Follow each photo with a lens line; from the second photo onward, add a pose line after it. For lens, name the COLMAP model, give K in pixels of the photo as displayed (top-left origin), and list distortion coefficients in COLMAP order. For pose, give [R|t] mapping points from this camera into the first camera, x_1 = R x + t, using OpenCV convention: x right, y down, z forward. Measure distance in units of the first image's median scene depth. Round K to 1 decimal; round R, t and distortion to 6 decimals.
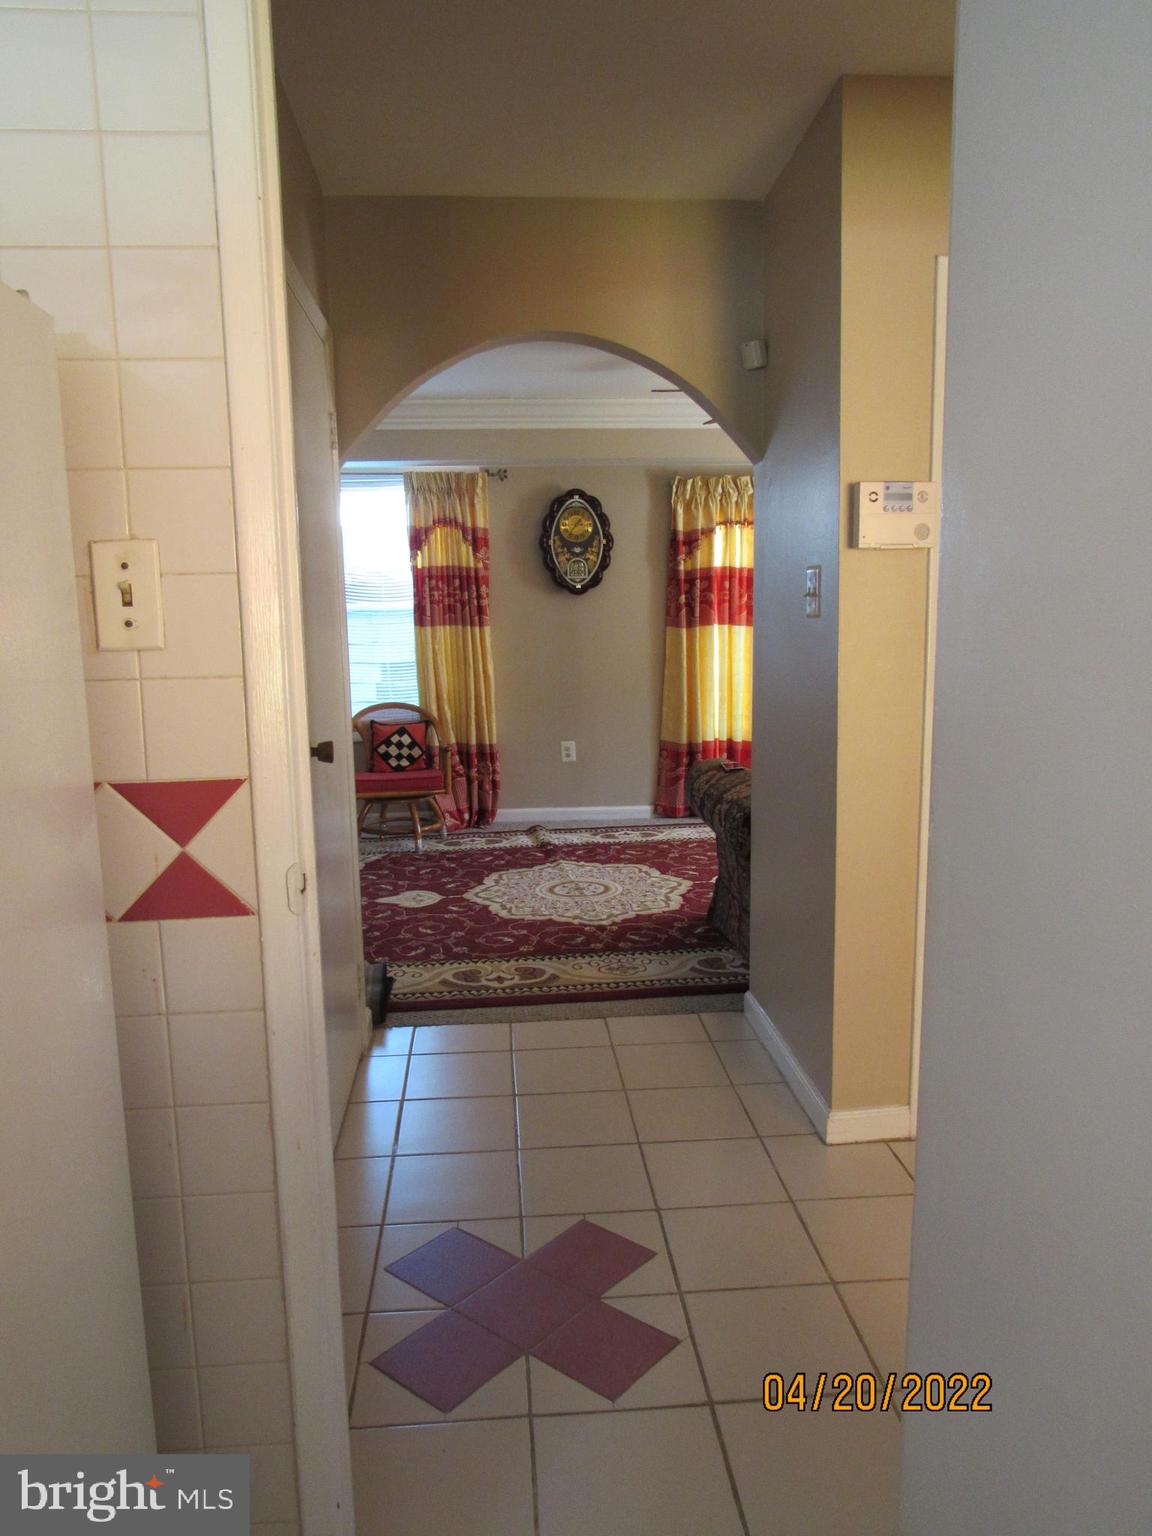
lens RADIAL K [[1099.8, 0, 582.2], [0, 1099.8, 777.2], [0, 0, 1]] dist [-0.020622, -0.003256]
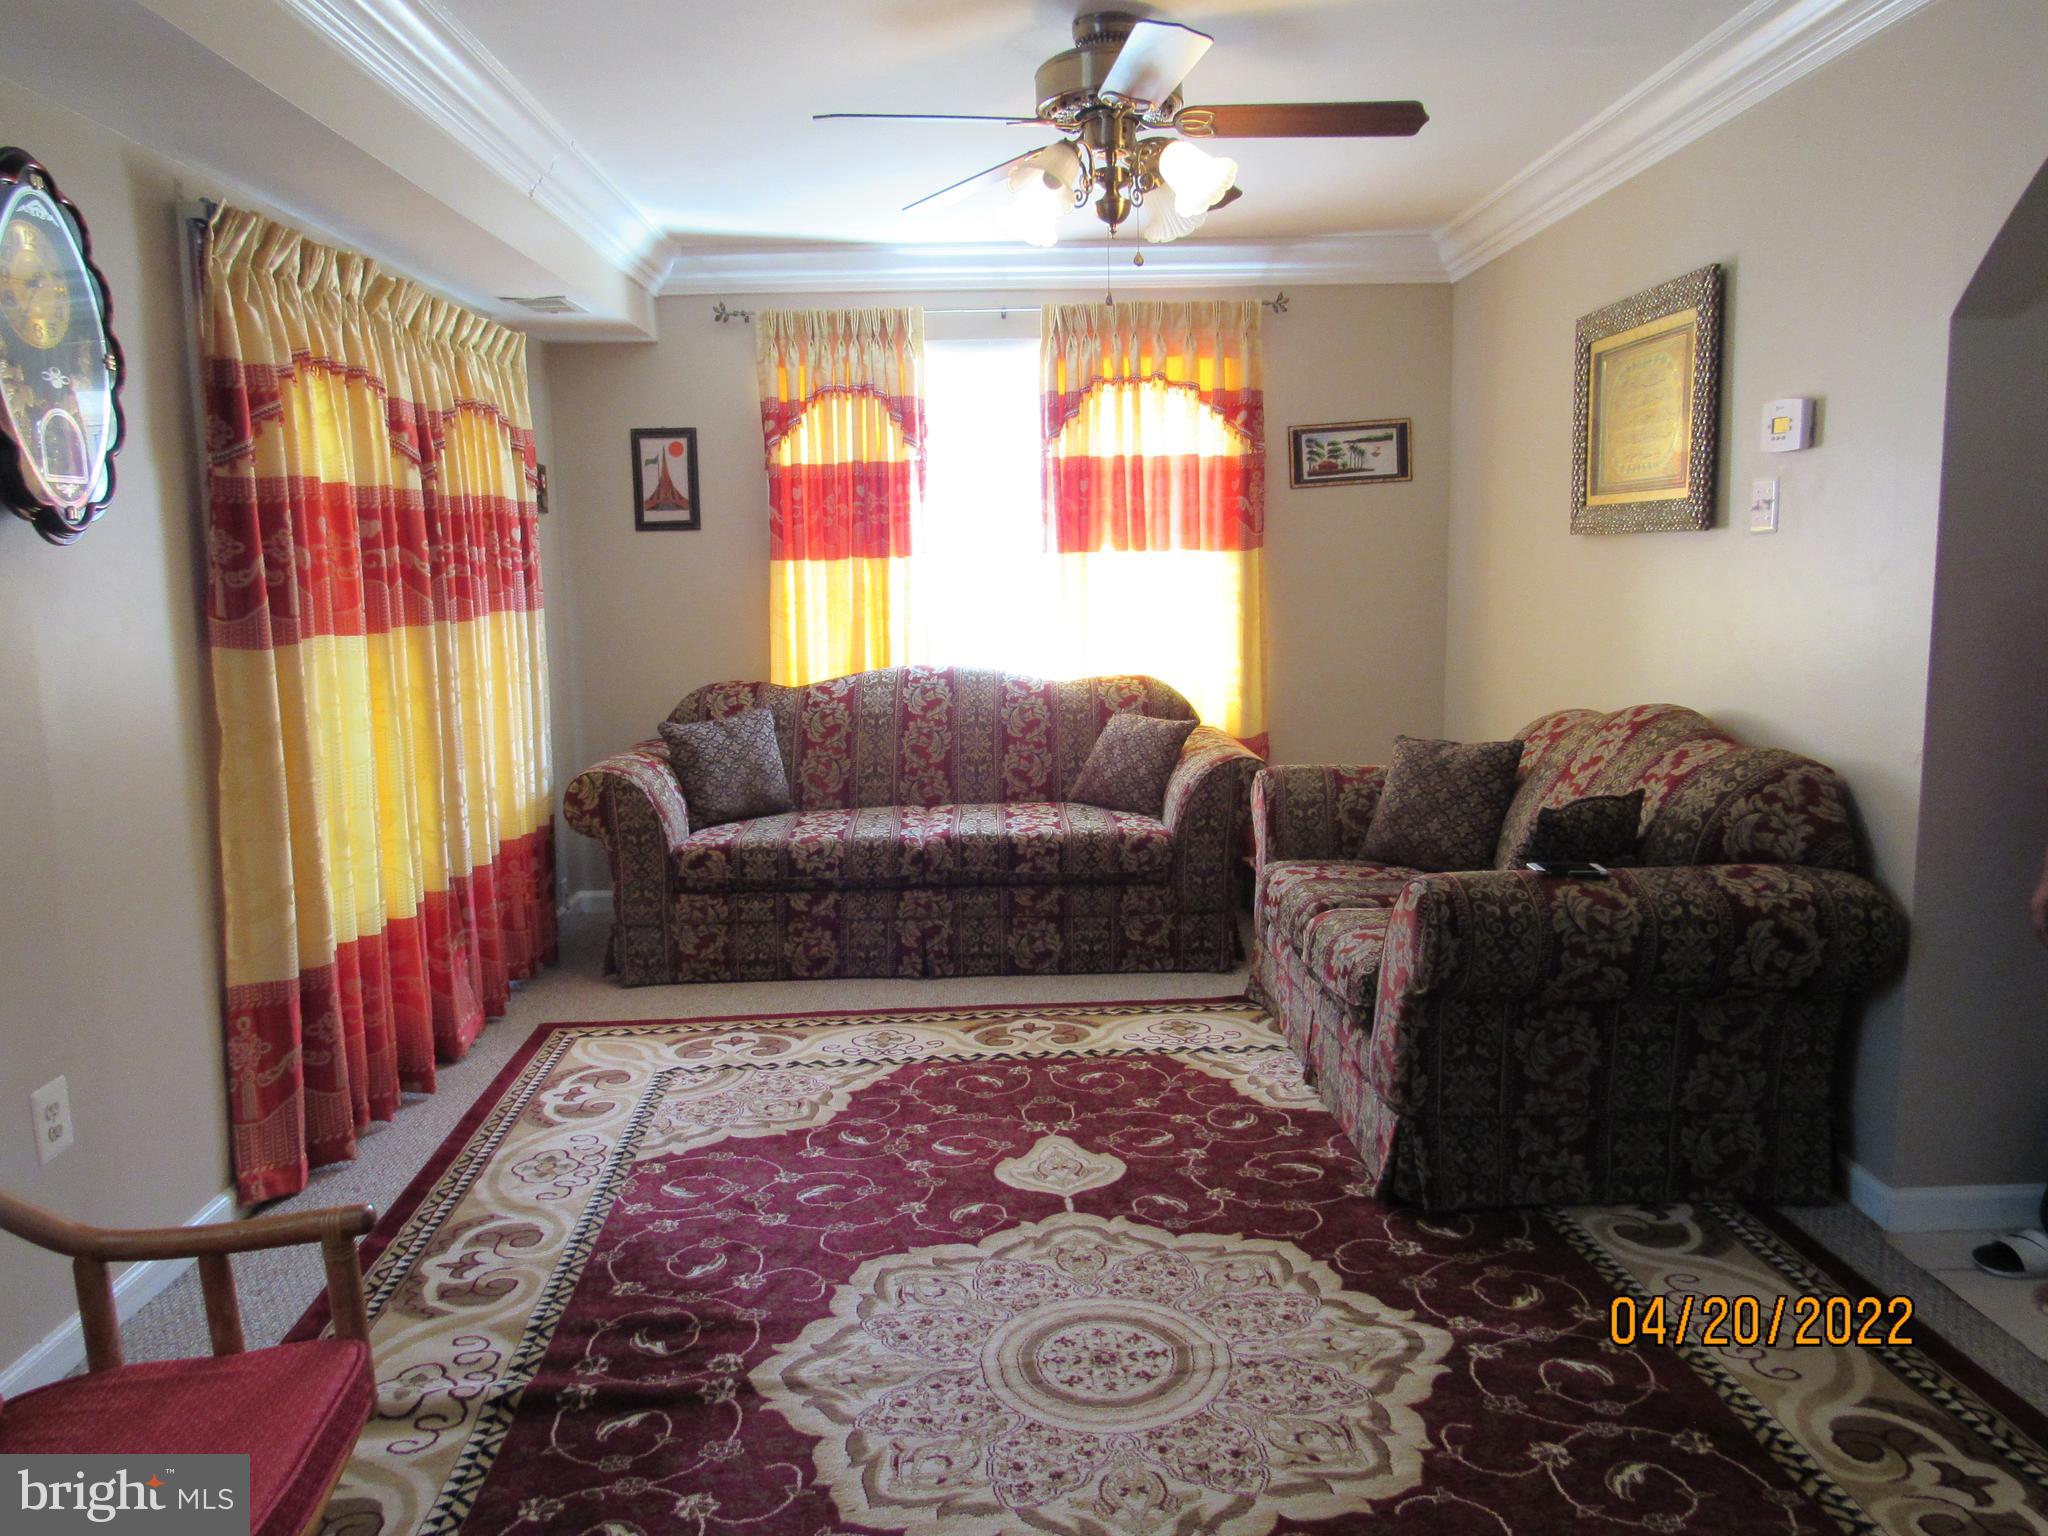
lens RADIAL K [[1466.4, 0, 1015.6], [0, 1466.4, 756.4], [0, 0, 1]] dist [-0.020622, -0.003256]
pose [[0.066998, -0.114662, 0.991143, -0.356894], [0.169032, 0.980320, 0.101984, -0.112574], [-0.983331, 0.160703, 0.085061, 0.757362]]
